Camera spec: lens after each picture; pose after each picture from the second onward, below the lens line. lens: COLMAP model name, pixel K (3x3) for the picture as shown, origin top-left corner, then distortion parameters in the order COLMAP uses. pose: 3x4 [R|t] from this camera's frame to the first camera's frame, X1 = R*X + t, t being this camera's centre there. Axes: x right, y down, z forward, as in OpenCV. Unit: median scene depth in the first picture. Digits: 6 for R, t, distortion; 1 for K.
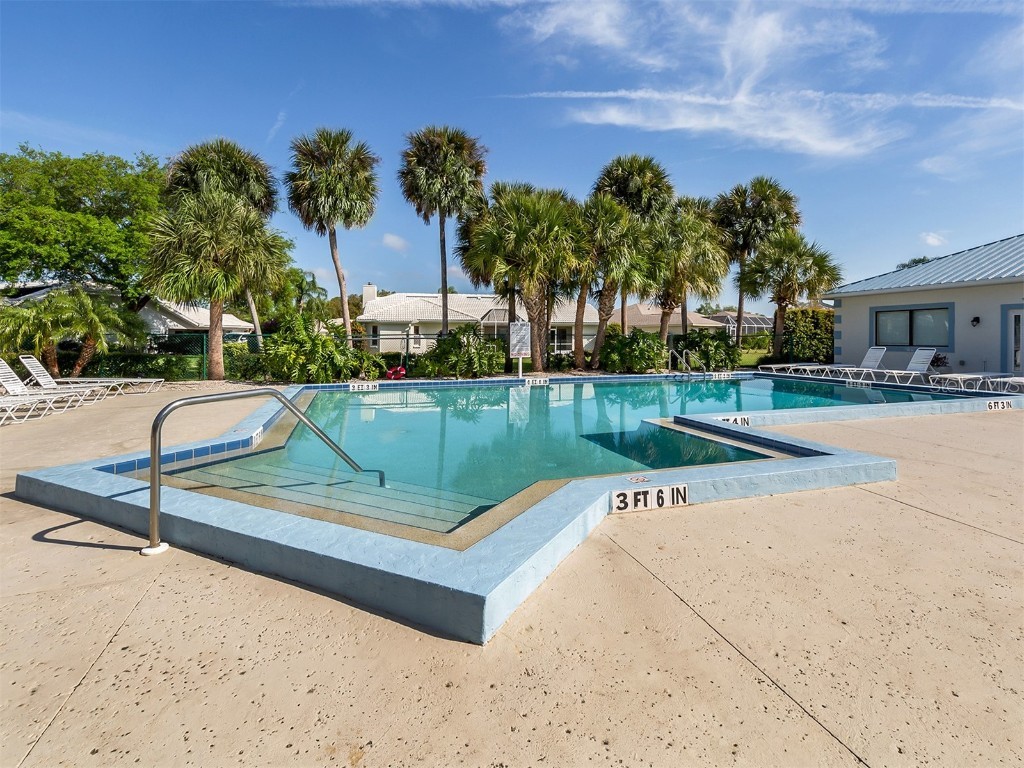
lens RADIAL K [[413.3, 0, 510.8], [0, 413.3, 335.6], [0, 0, 1]] dist [0.002797, 0.000140]
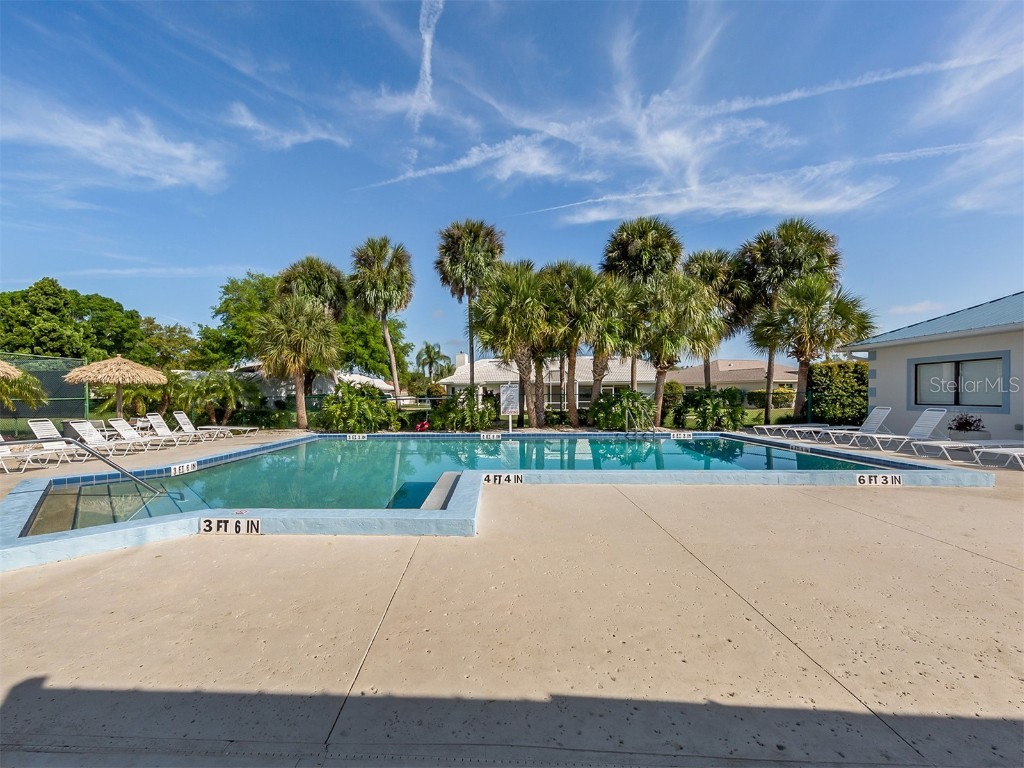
lens RADIAL K [[365.5, 0, 511.9], [0, 365.5, 402.1], [0, 0, 1]] dist [0.001394, 0.000101]
pose [[0.949985, -0.001935, -0.312289, 0.326234], [0.009607, 0.999689, 0.023030, -0.005894], [0.312147, -0.024879, 0.949708, 0.034137]]
